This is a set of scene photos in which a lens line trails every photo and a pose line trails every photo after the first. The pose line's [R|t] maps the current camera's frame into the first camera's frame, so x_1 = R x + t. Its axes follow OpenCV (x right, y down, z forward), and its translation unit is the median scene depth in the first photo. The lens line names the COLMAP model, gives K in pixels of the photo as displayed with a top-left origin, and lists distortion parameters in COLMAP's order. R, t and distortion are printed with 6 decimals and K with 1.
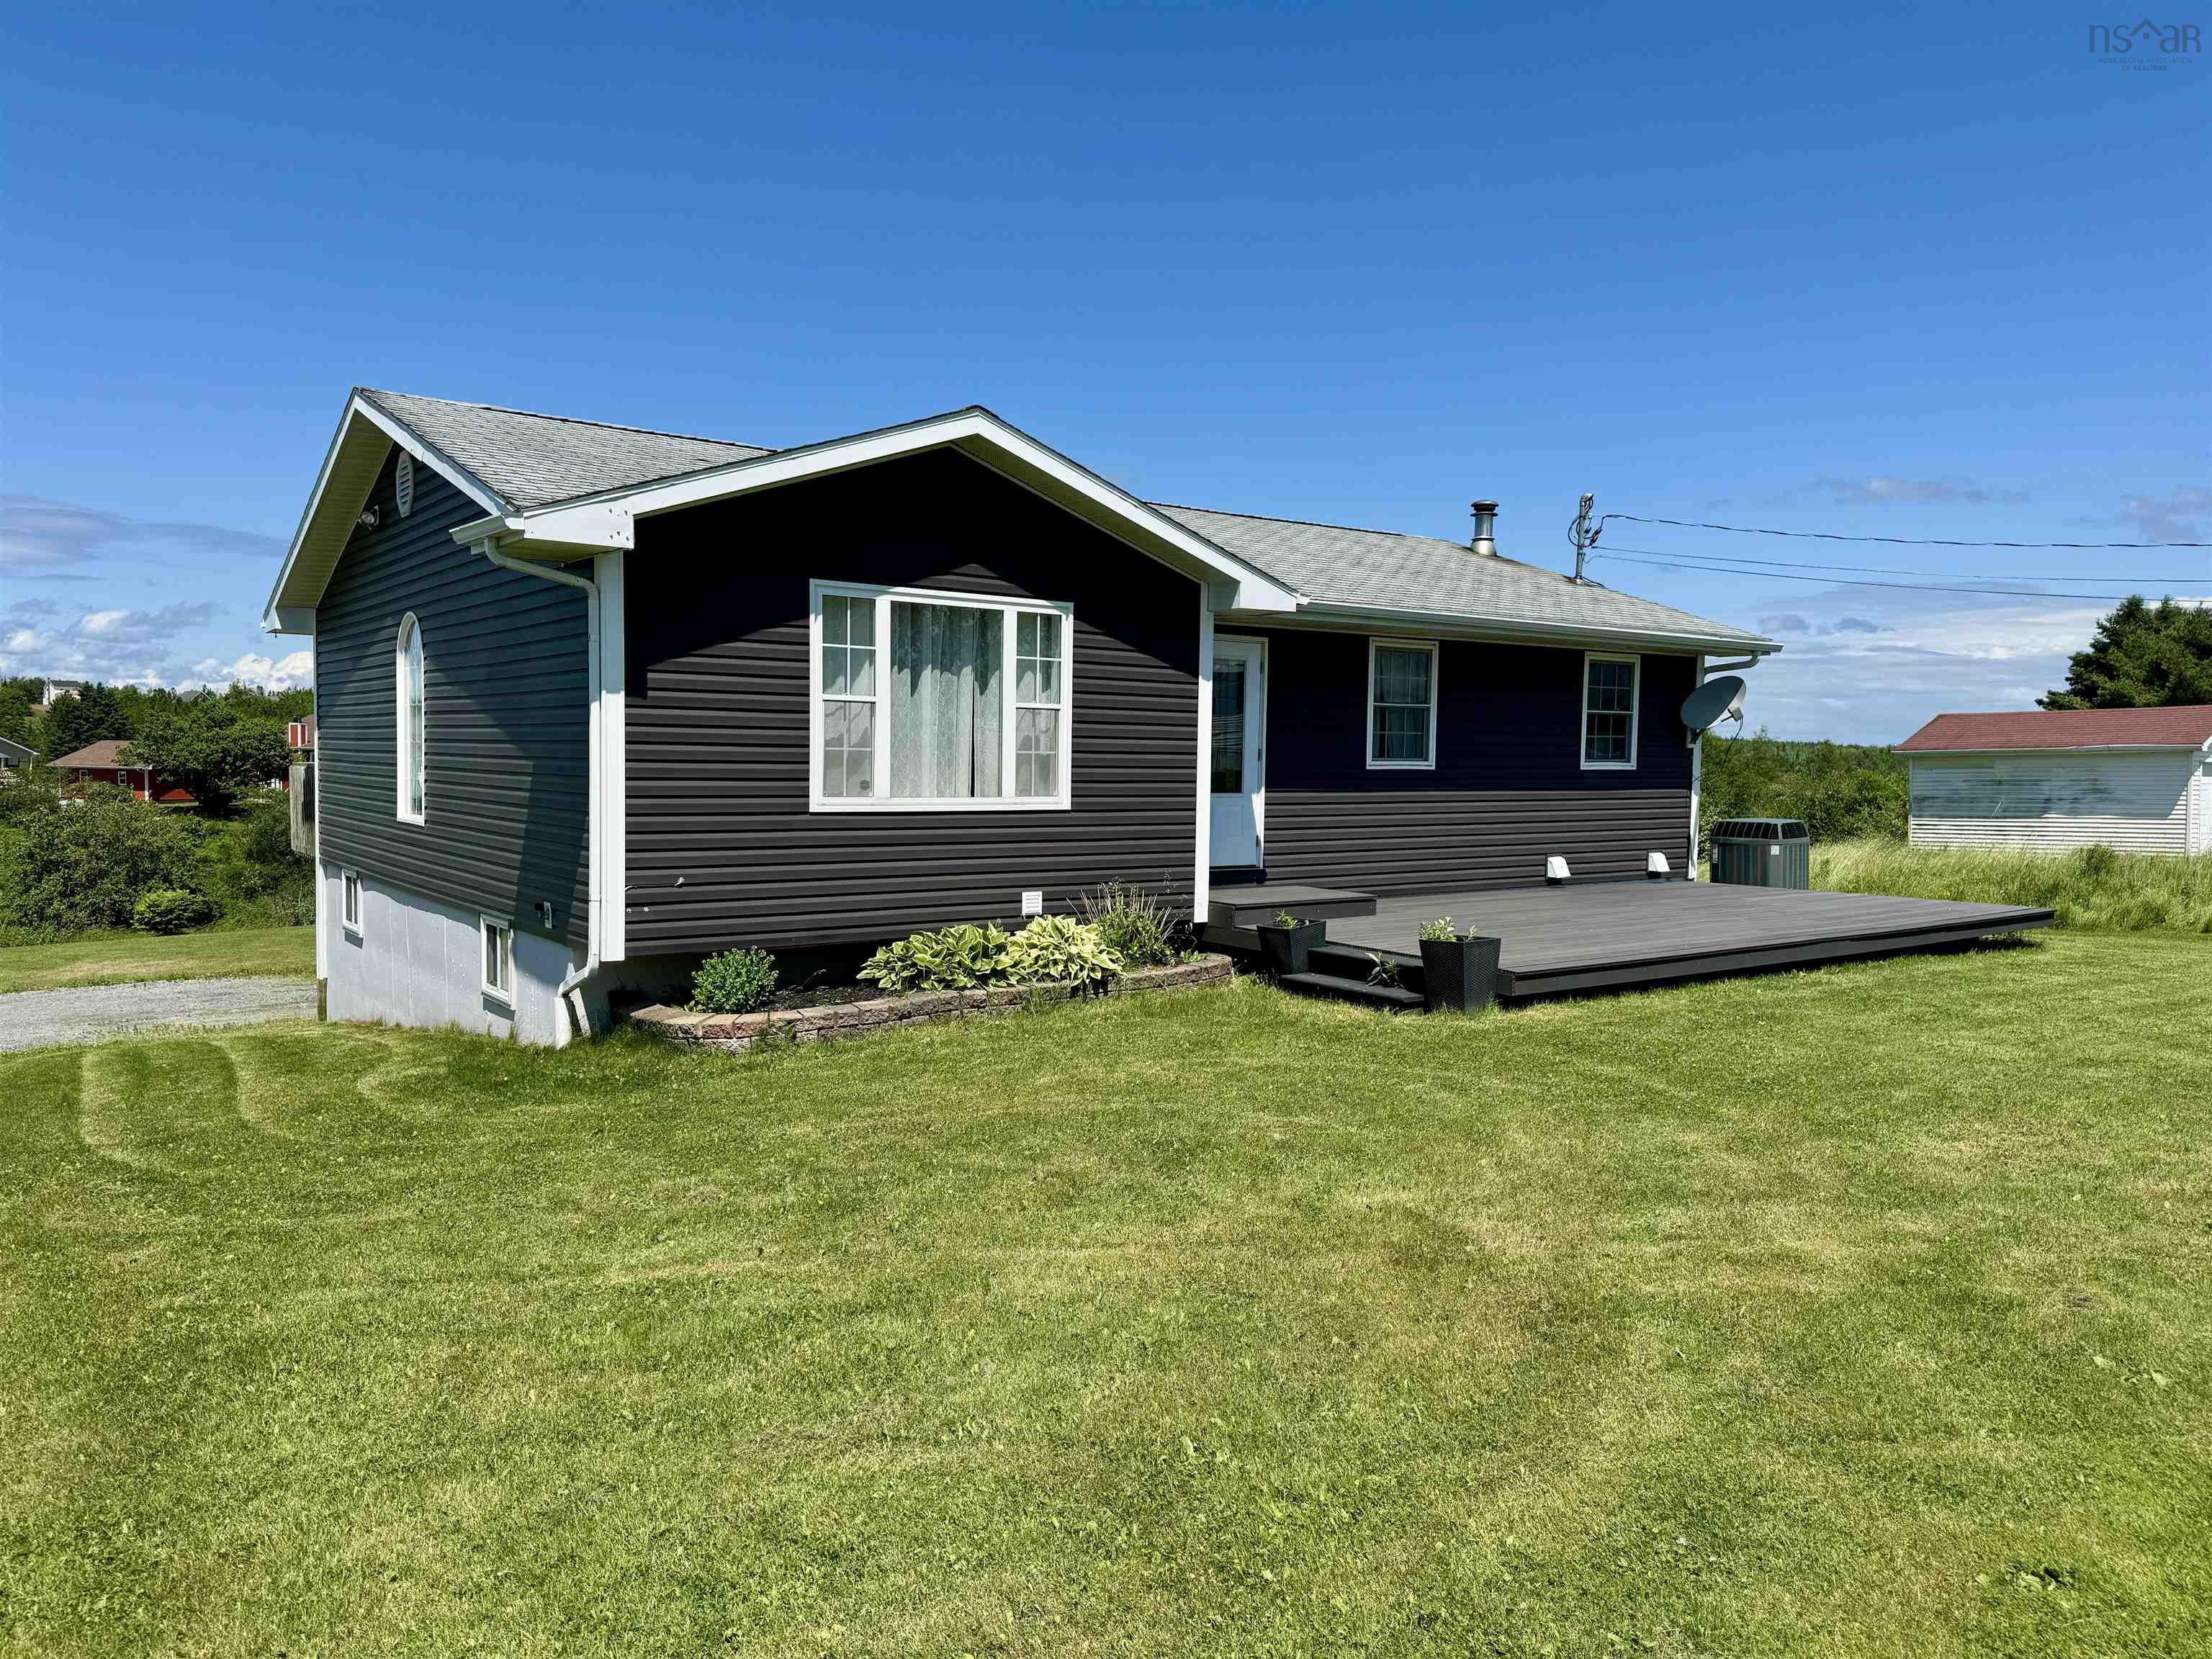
lens RADIAL K [[1542.6, 0, 1085.1], [0, 1542.6, 844.6], [0, 0, 1]] dist [0.080630, -0.071362]
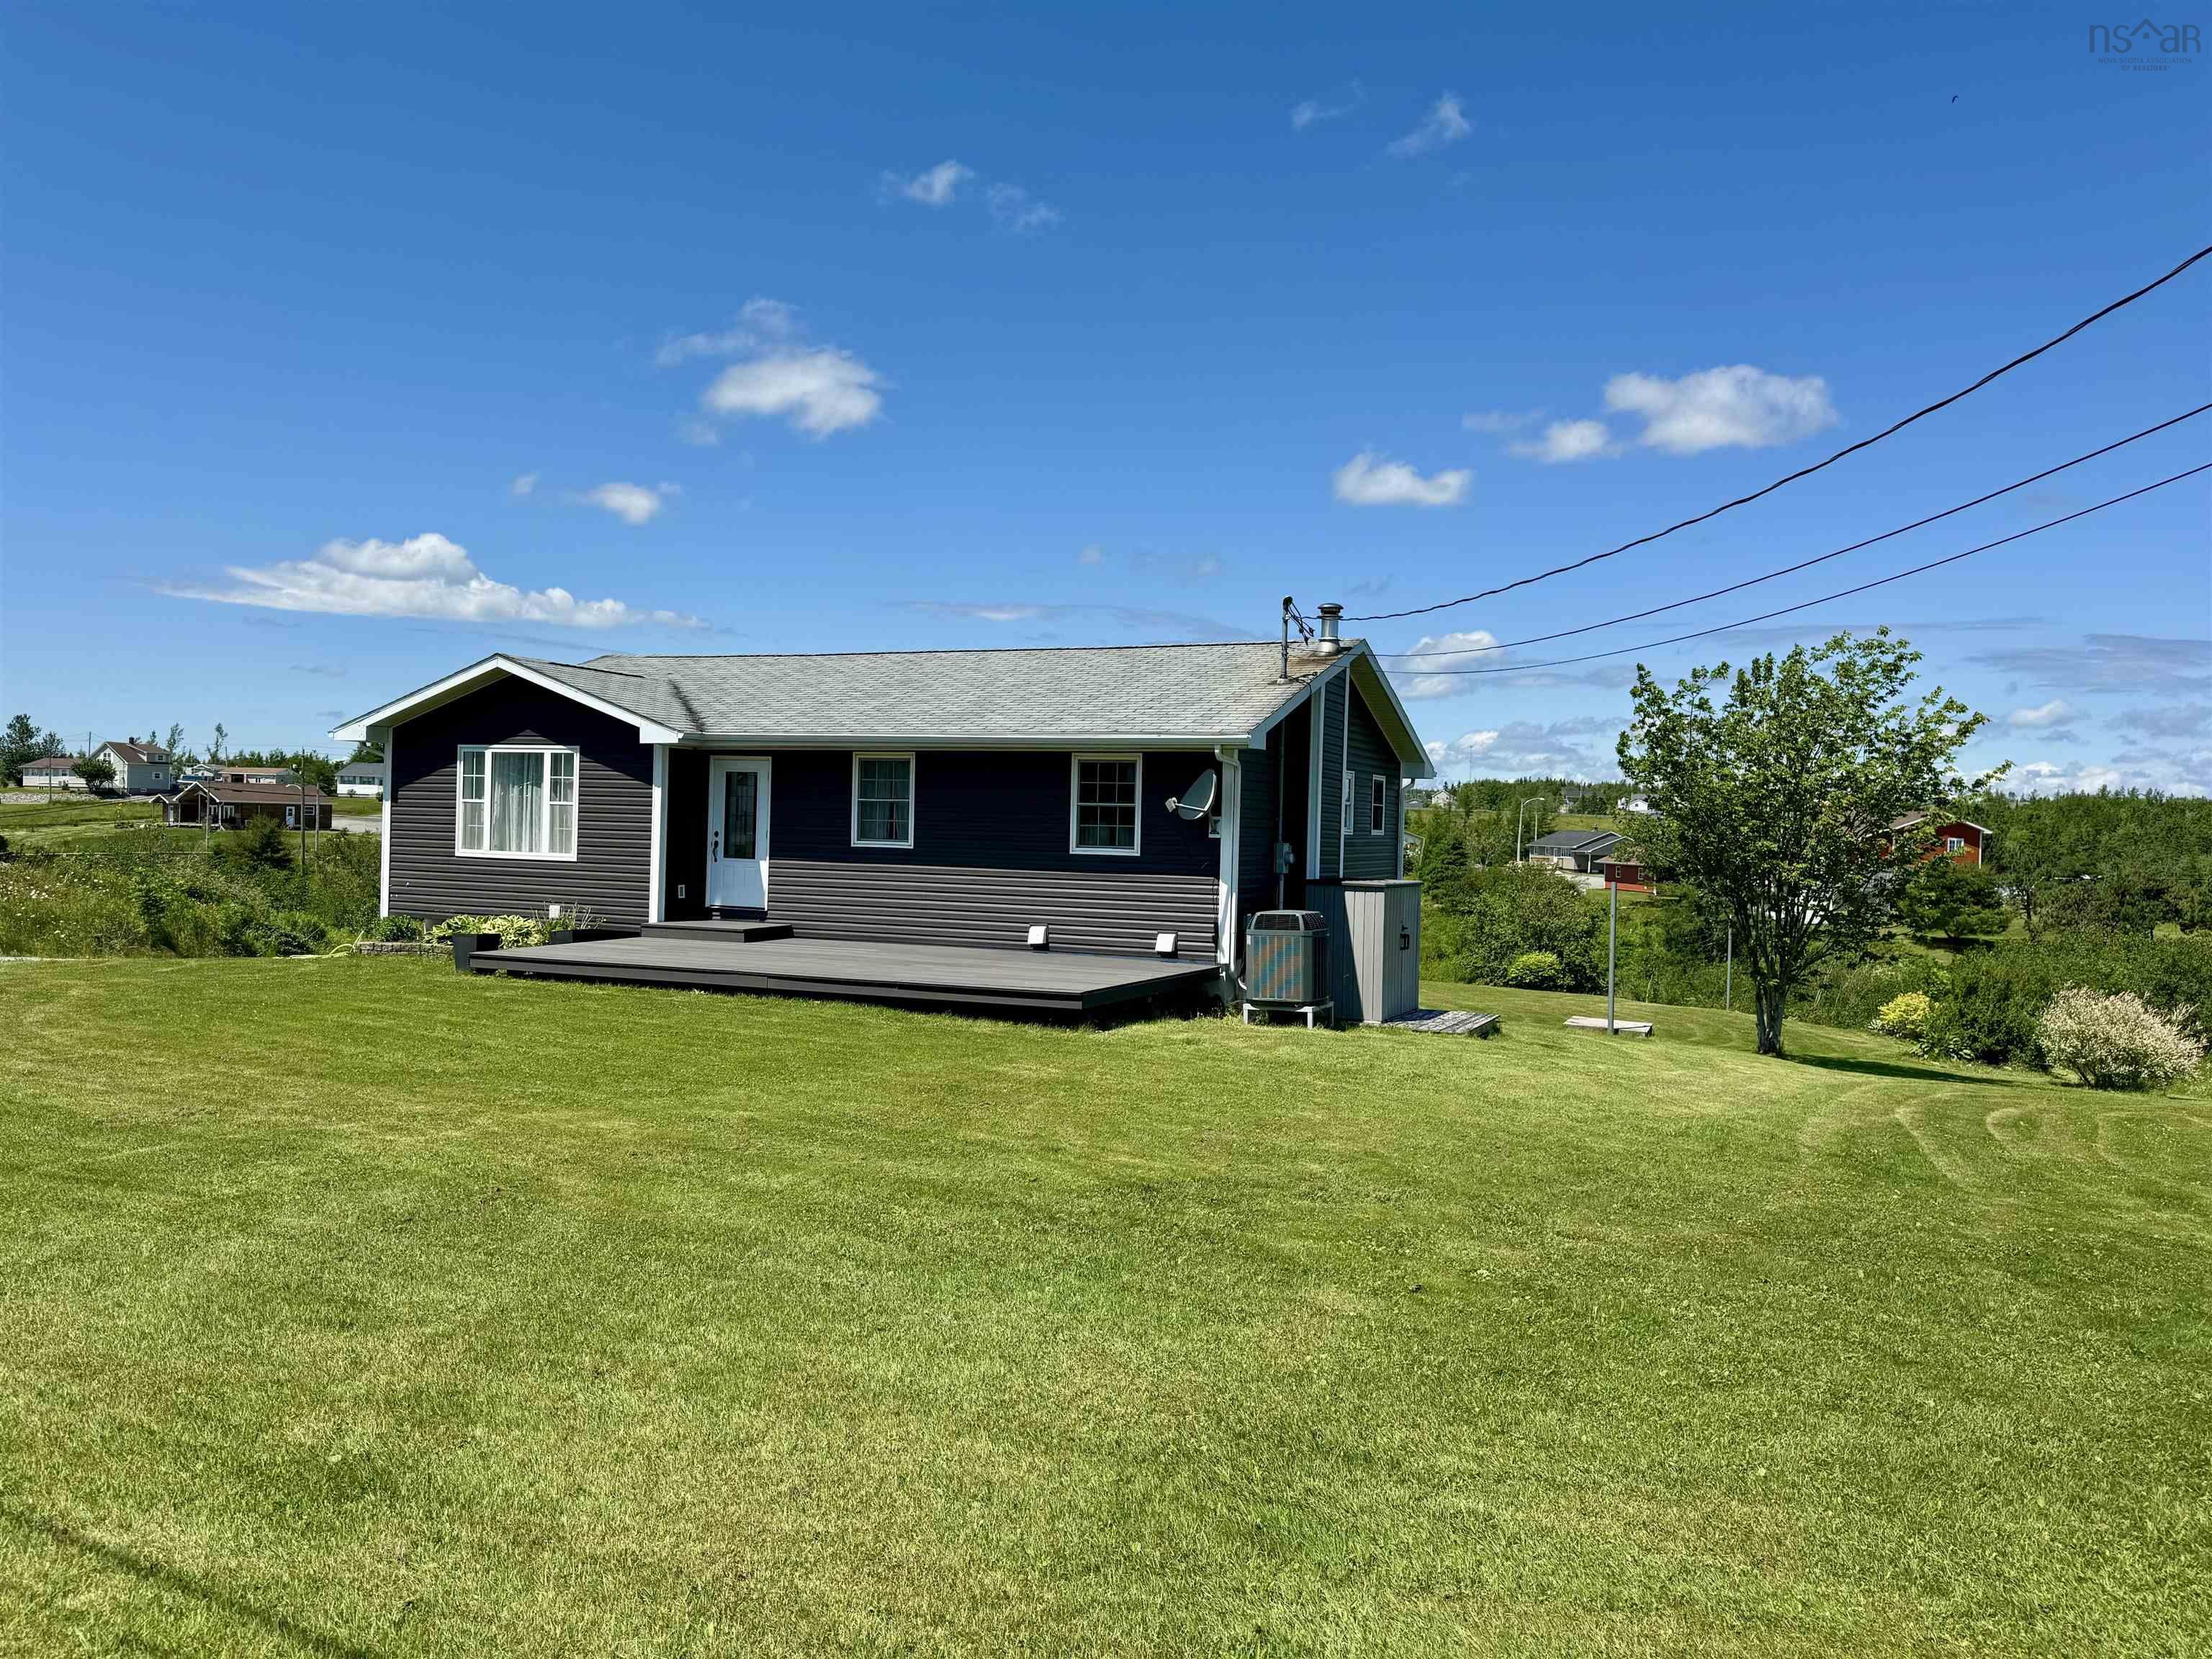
lens RADIAL K [[1542.6, 0, 1125.7], [0, 1542.6, 819.2], [0, 0, 1]] dist [0.080630, -0.071362]
pose [[0.515115, -0.002134, -0.857118, 1.863489], [-0.070229, 0.996529, -0.044687, -0.035761], [0.854239, 0.083214, 0.513177, 0.619538]]
